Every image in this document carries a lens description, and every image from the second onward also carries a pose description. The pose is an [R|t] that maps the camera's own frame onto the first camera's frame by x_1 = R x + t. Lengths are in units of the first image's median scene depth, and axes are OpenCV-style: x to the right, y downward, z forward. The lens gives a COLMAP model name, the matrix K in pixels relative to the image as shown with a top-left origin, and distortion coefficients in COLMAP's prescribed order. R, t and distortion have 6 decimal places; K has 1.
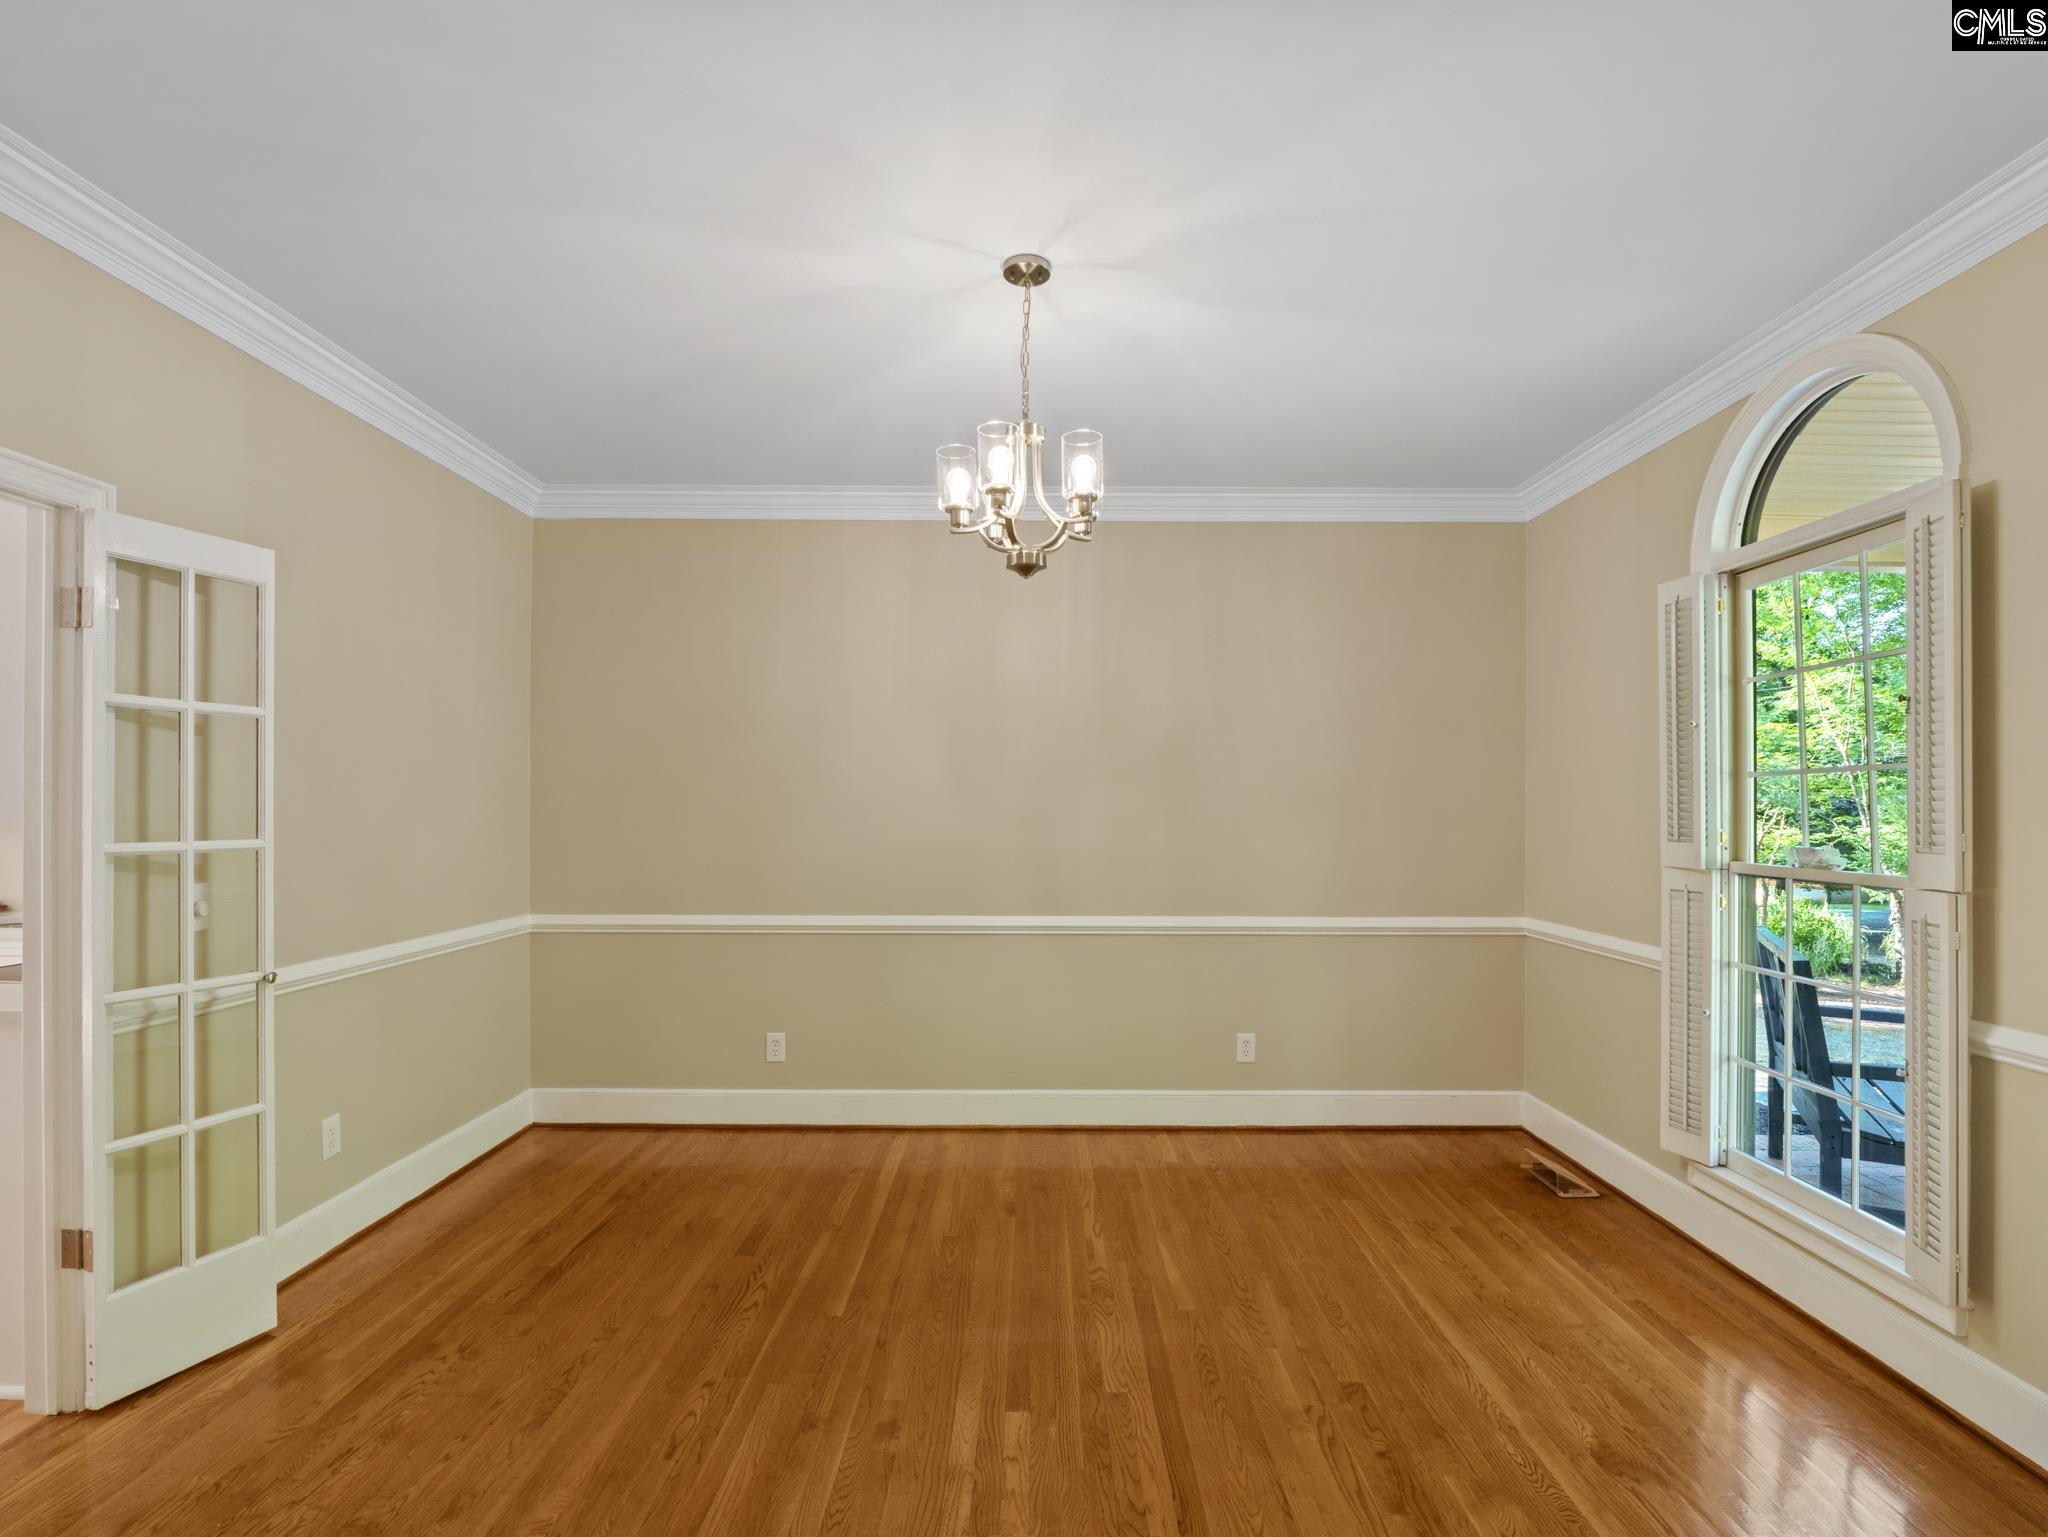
lens RADIAL K [[995.0, 0, 1021.7], [0, 995.0, 801.3], [0, 0, 1]] dist [-0.011469, -0.002517]
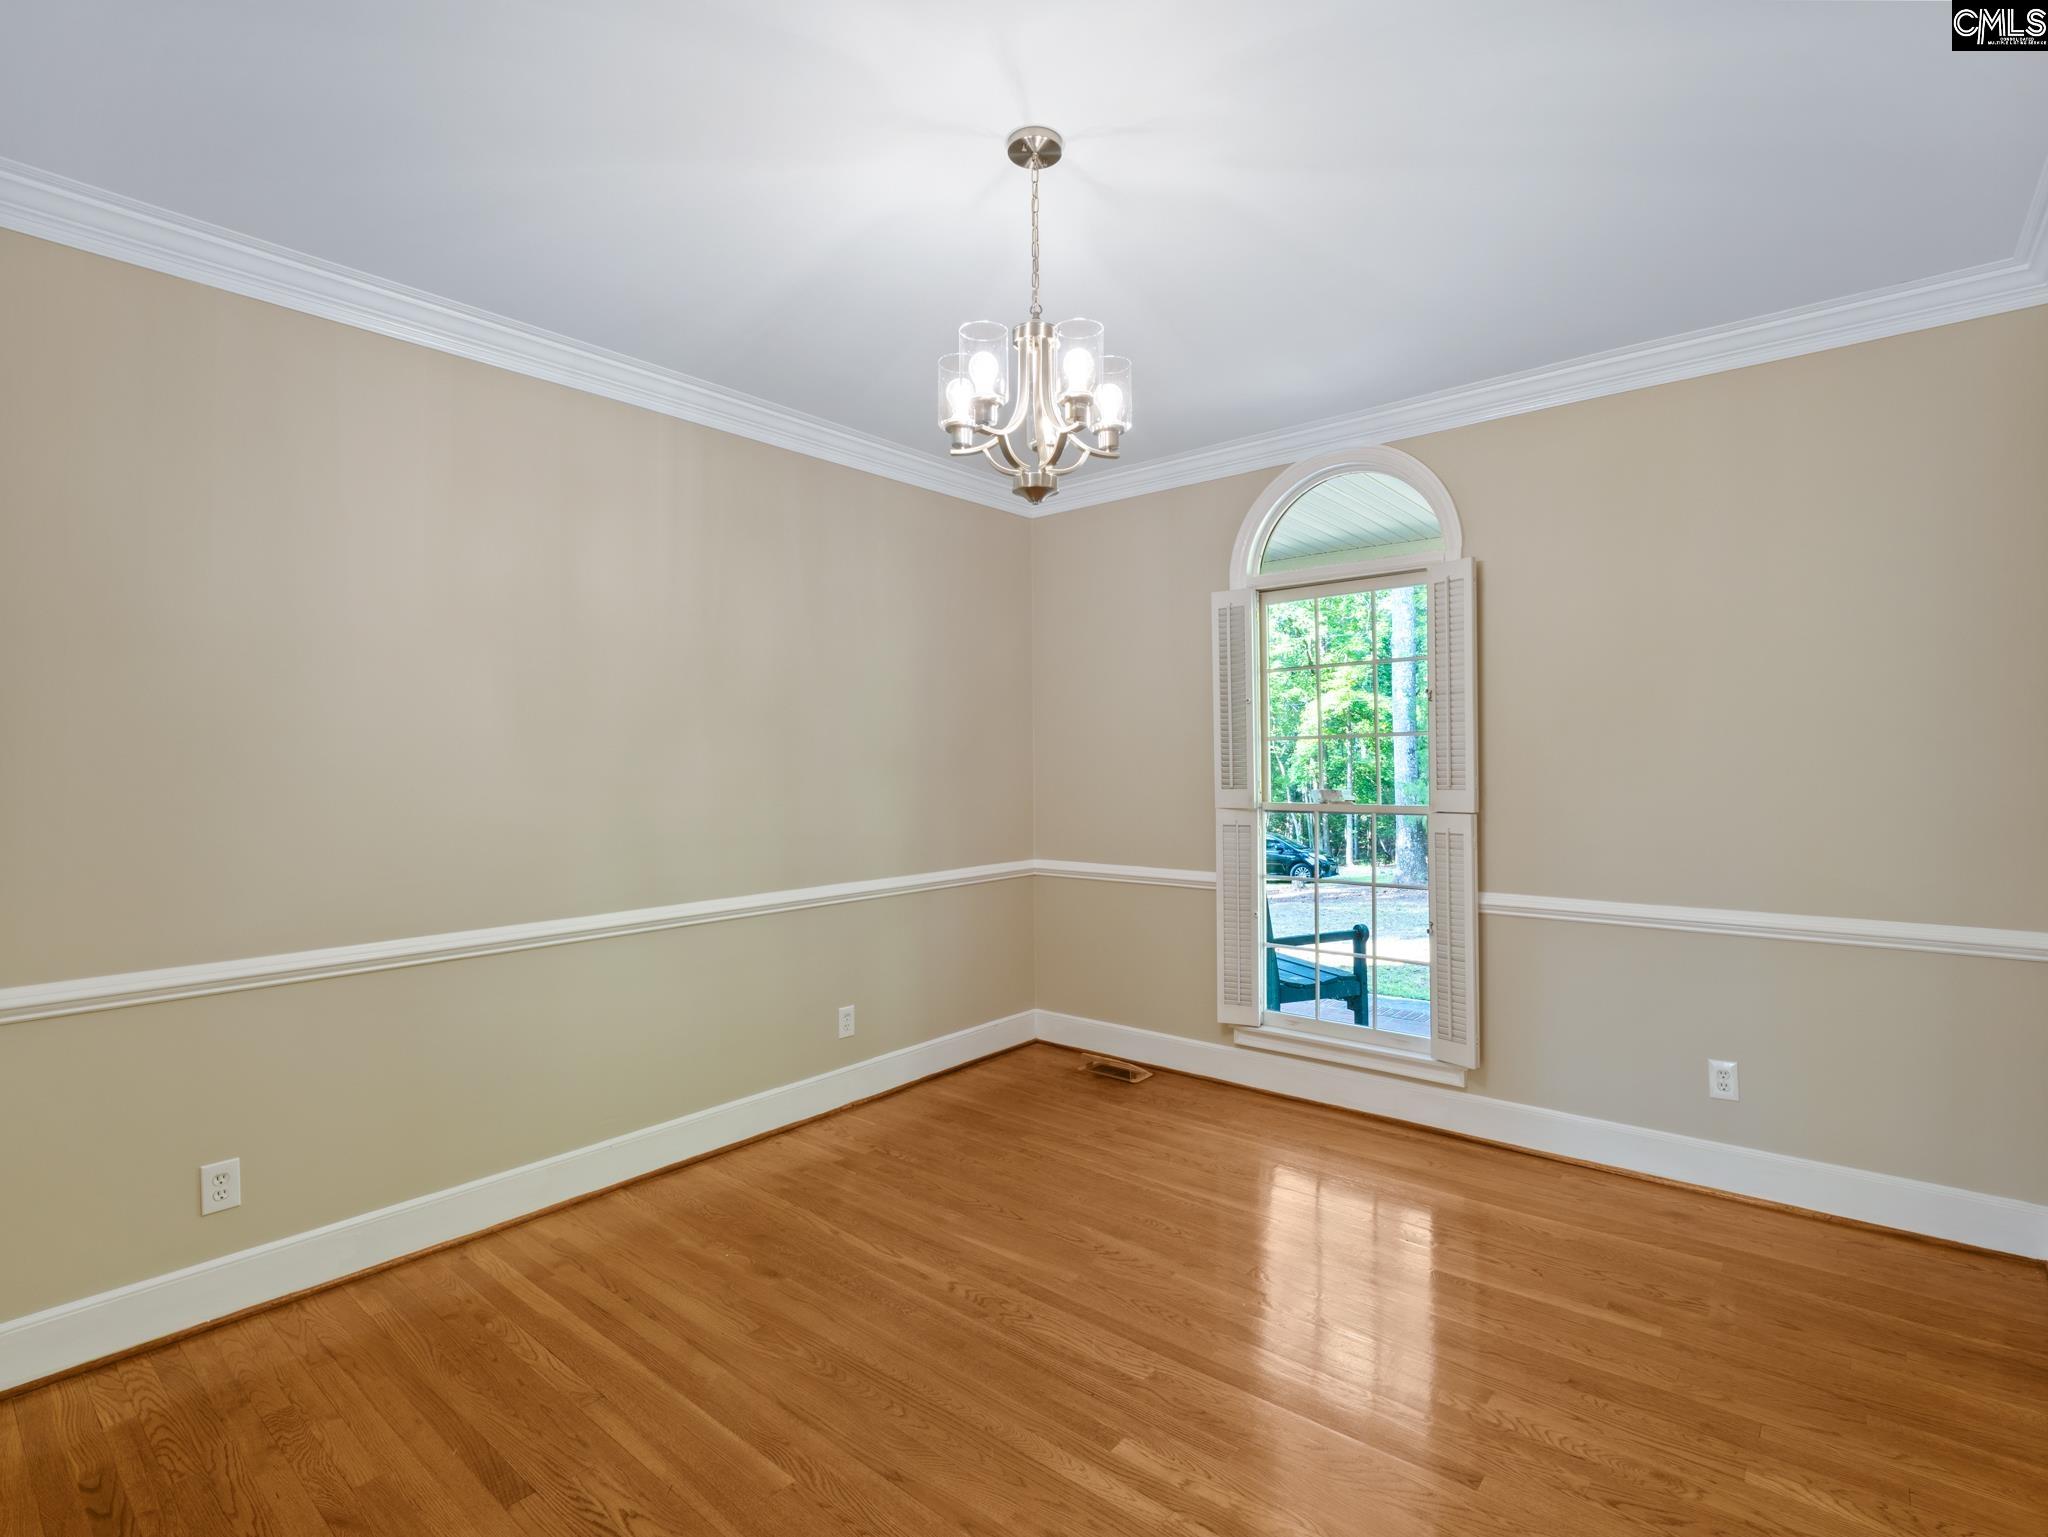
lens RADIAL K [[995.0, 0, 1031.0], [0, 995.0, 774.0], [0, 0, 1]] dist [-0.011469, -0.002517]
pose [[0.640631, -0.020161, 0.767584, -0.518583], [0.007685, 0.999774, 0.019846, -0.007675], [-0.767810, -0.006814, 0.640641, 0.346278]]
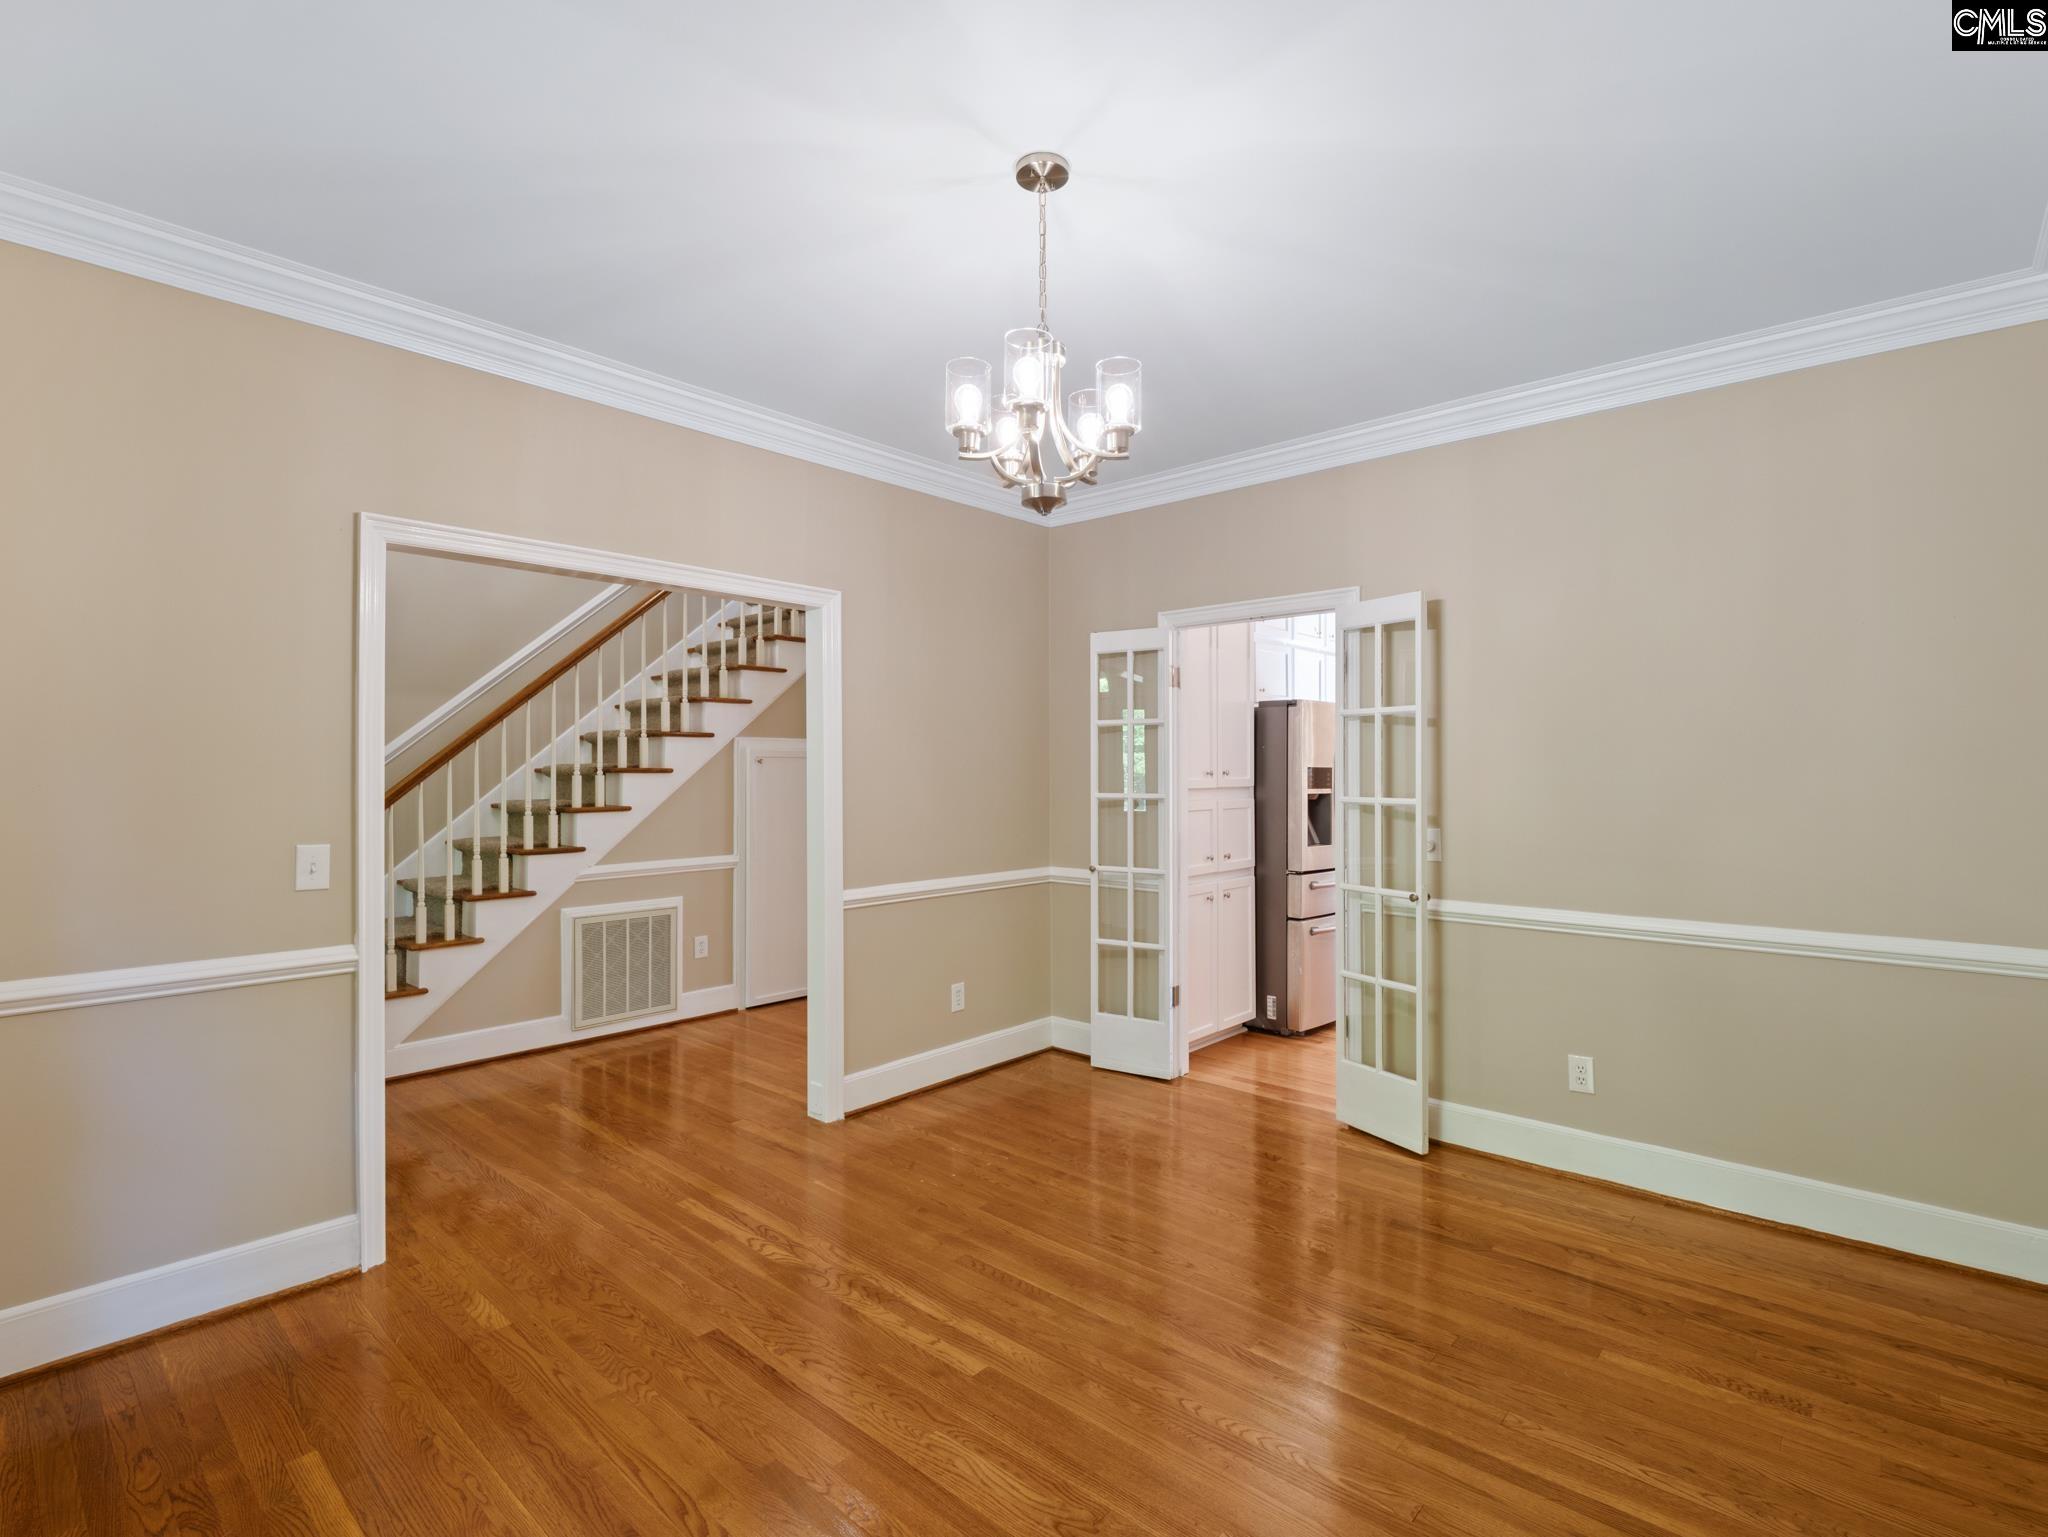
lens RADIAL K [[995.0, 0, 1045.8], [0, 995.0, 761.2], [0, 0, 1]] dist [-0.011469, -0.002517]
pose [[-0.650867, -0.011204, -0.759109, 0.516144], [0.002319, 0.999857, -0.016746, 0.006293], [0.759188, -0.012660, -0.650748, 1.217403]]
